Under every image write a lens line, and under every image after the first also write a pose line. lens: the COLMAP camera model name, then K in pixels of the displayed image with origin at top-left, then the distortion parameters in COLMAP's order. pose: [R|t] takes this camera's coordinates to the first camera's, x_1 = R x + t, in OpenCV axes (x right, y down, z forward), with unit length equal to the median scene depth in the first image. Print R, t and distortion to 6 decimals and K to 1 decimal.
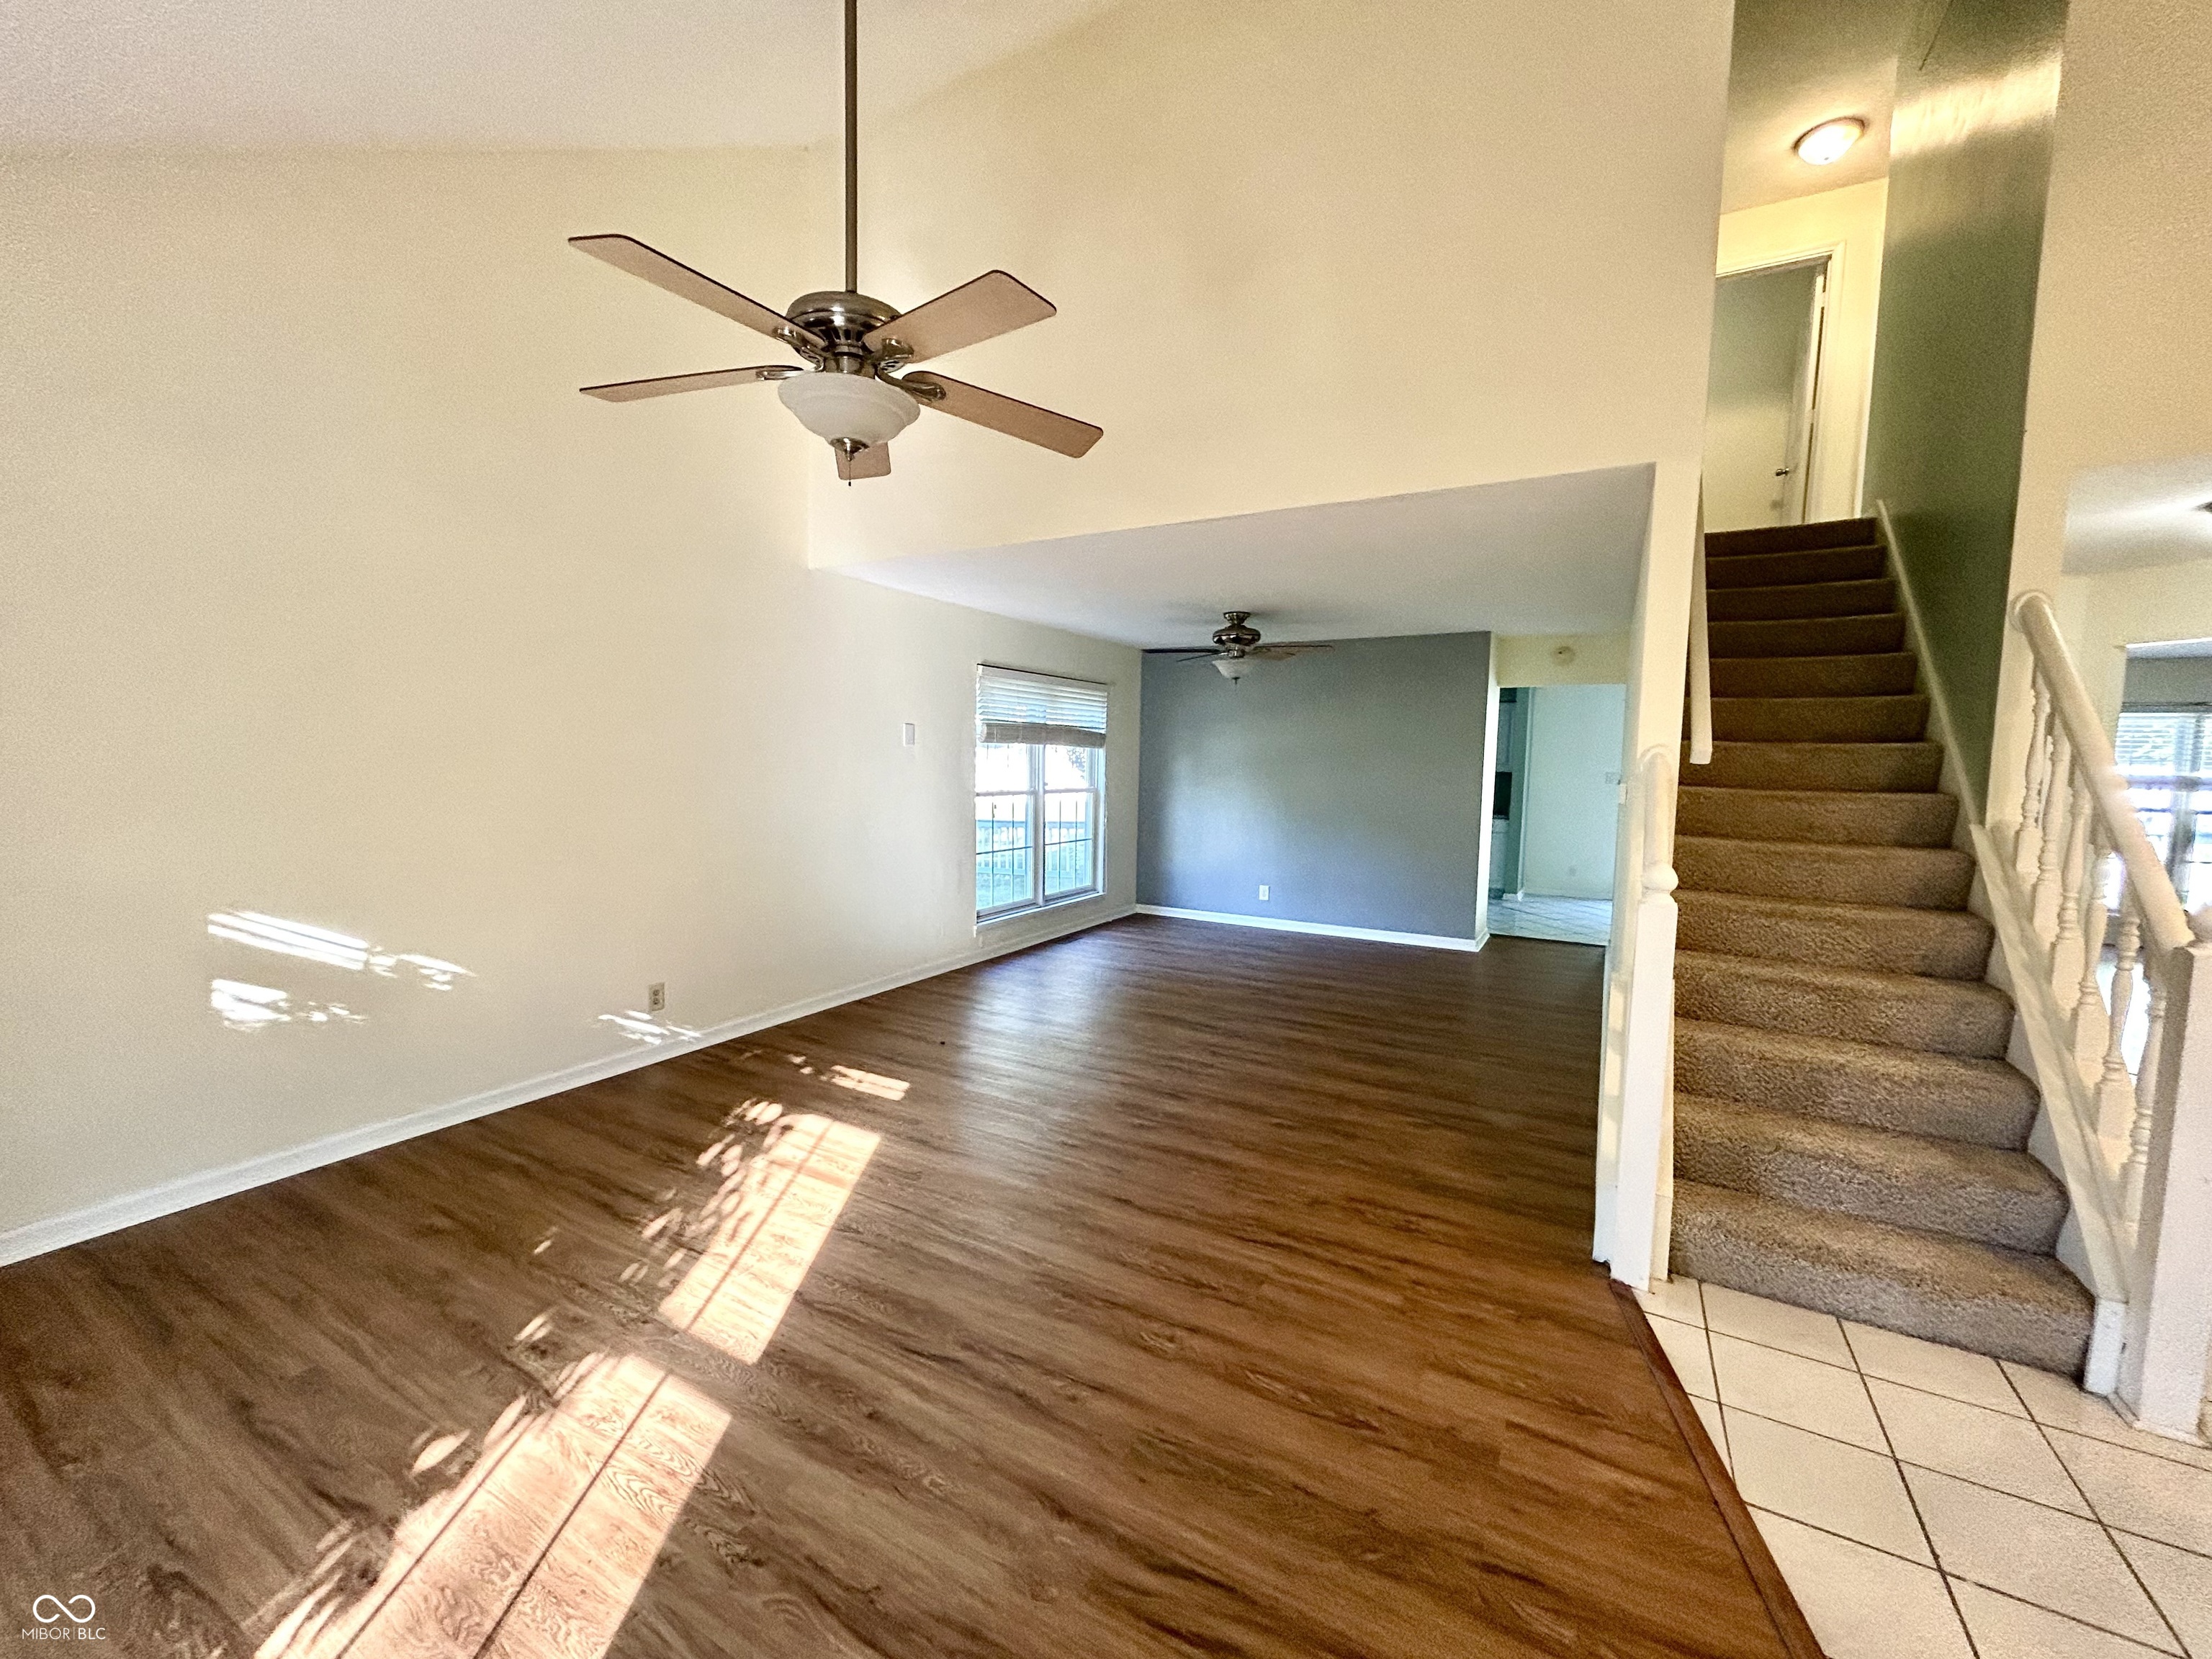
lens RADIAL K [[891.1, 0, 1096.2], [0, 891.1, 826.6], [0, 0, 1]] dist [0.000202, 0.000578]
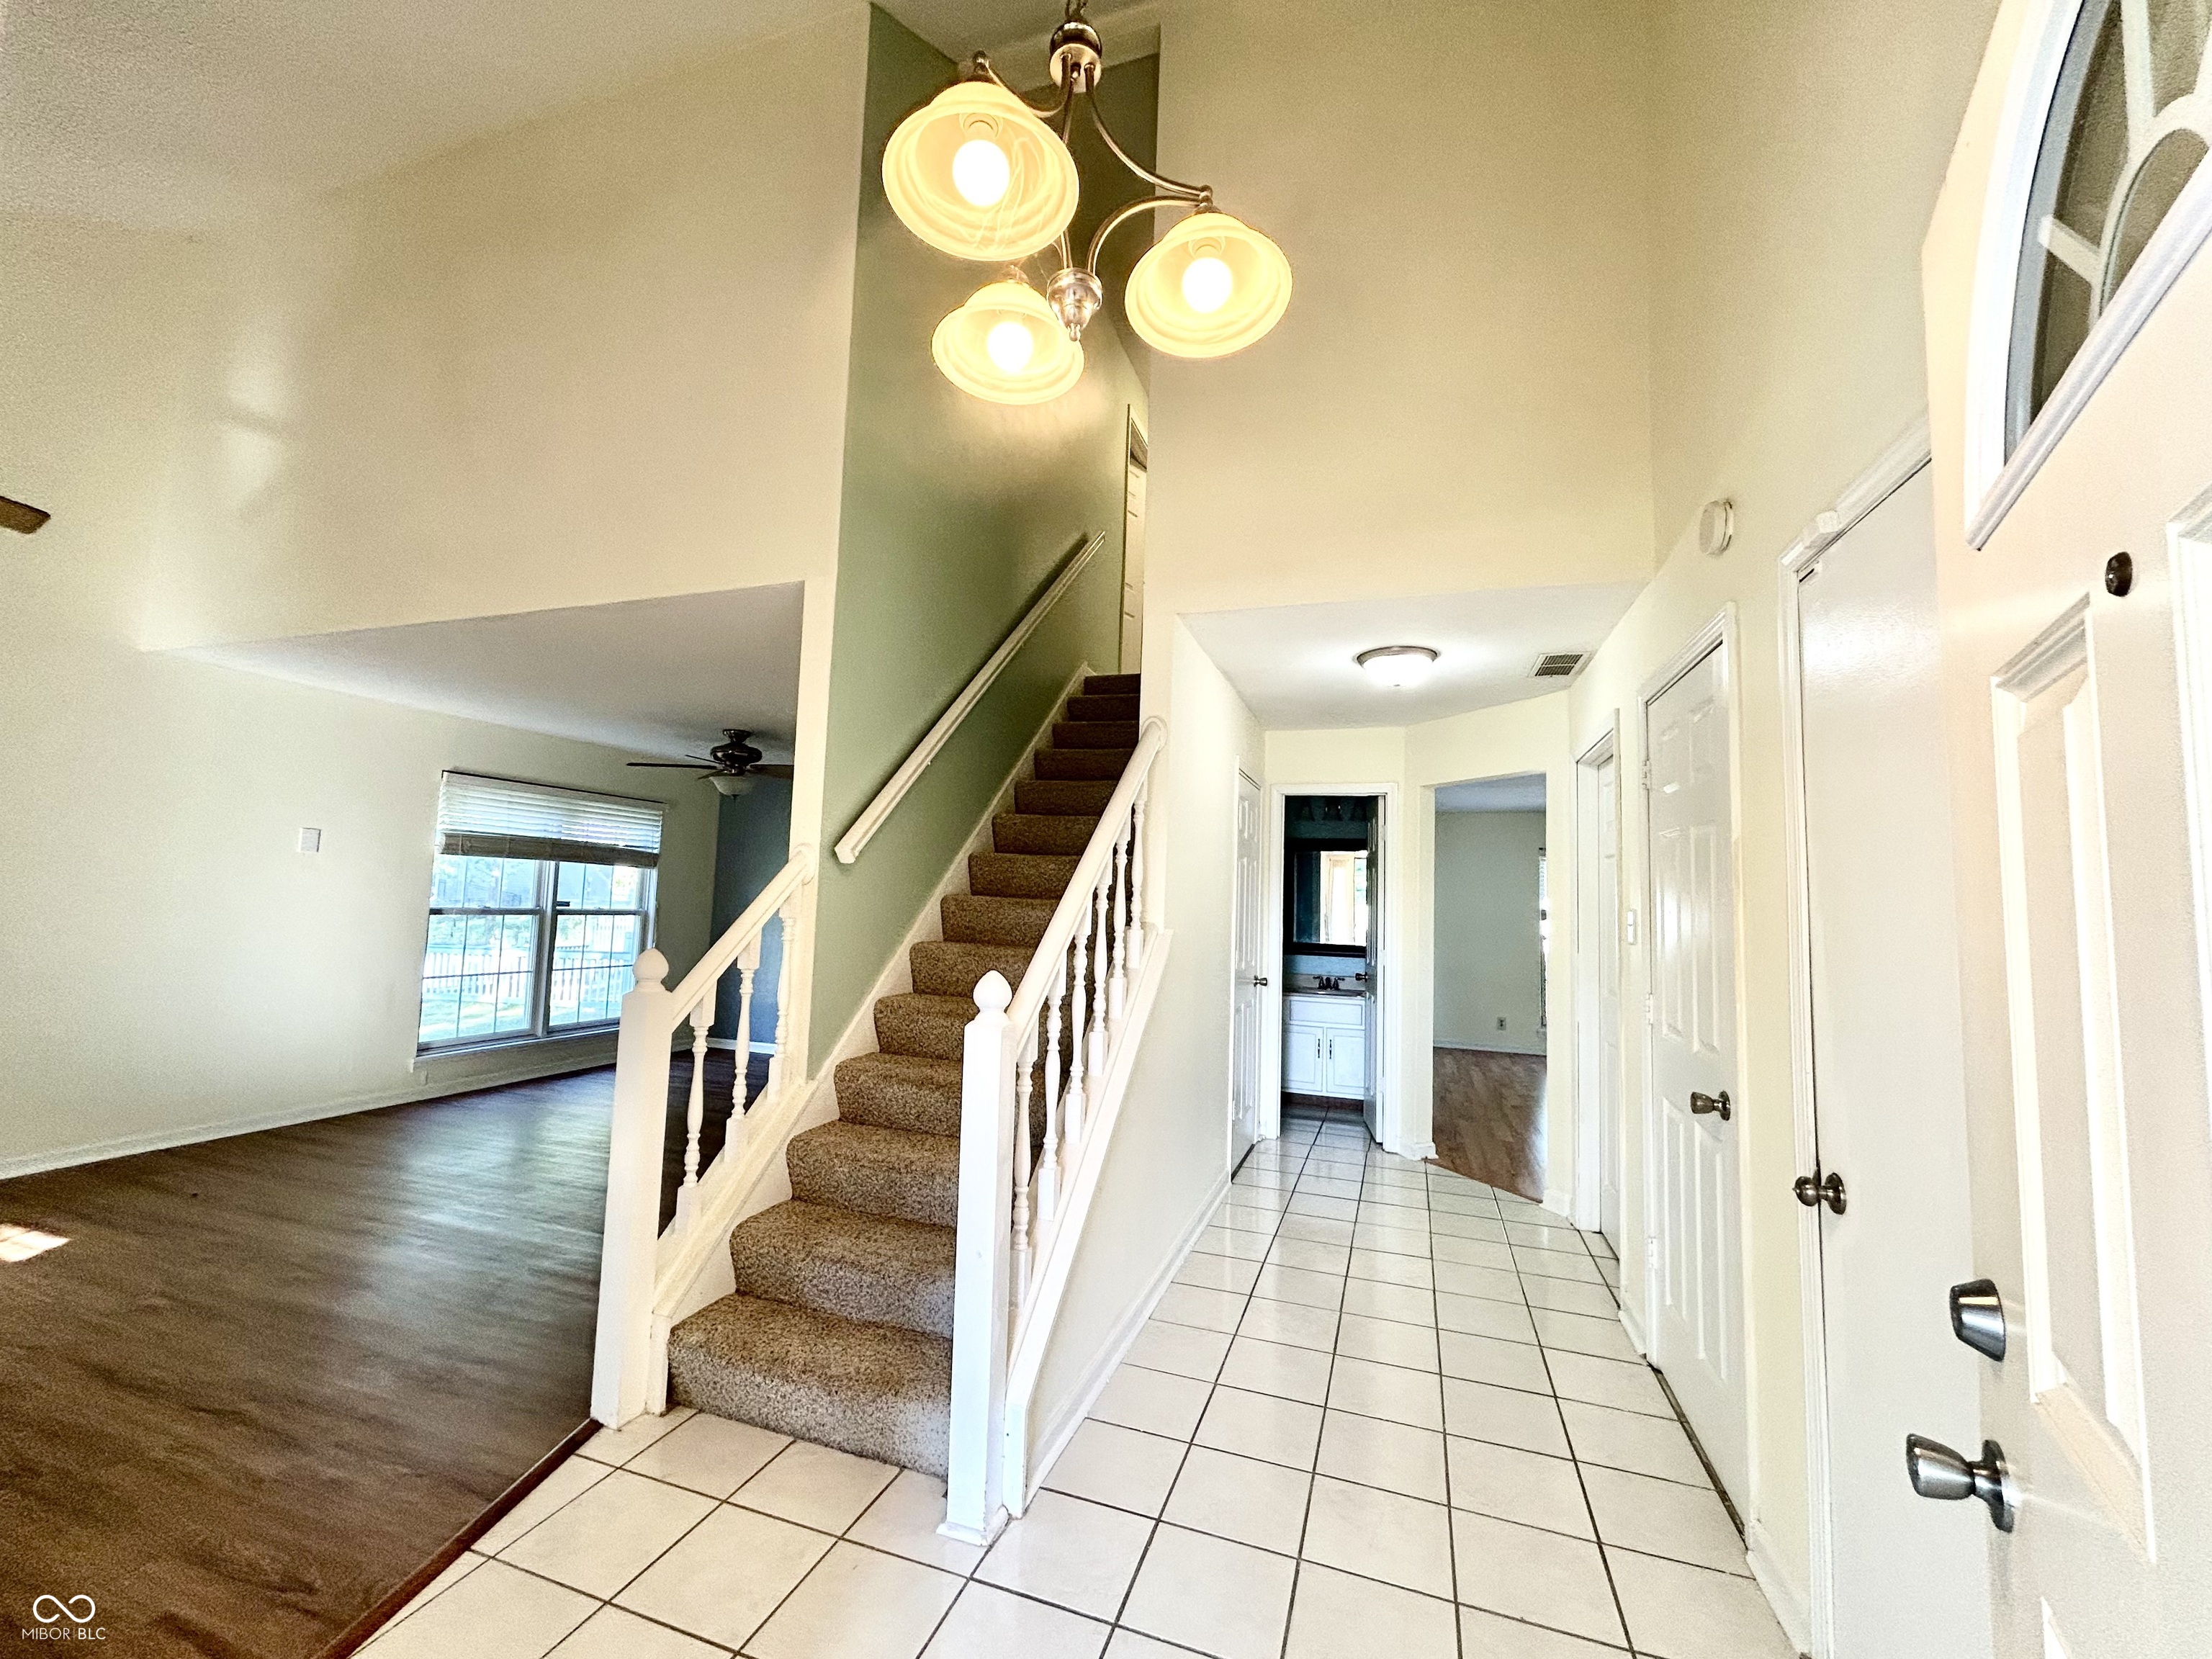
lens RADIAL K [[891.1, 0, 1096.2], [0, 891.1, 826.6], [0, 0, 1]] dist [0.000202, 0.000578]
pose [[0.982125, 0.030308, 0.185773, 0.719510], [-0.000147, 0.987075, -0.160258, 0.049294], [-0.188229, 0.157366, 0.969436, -0.052155]]
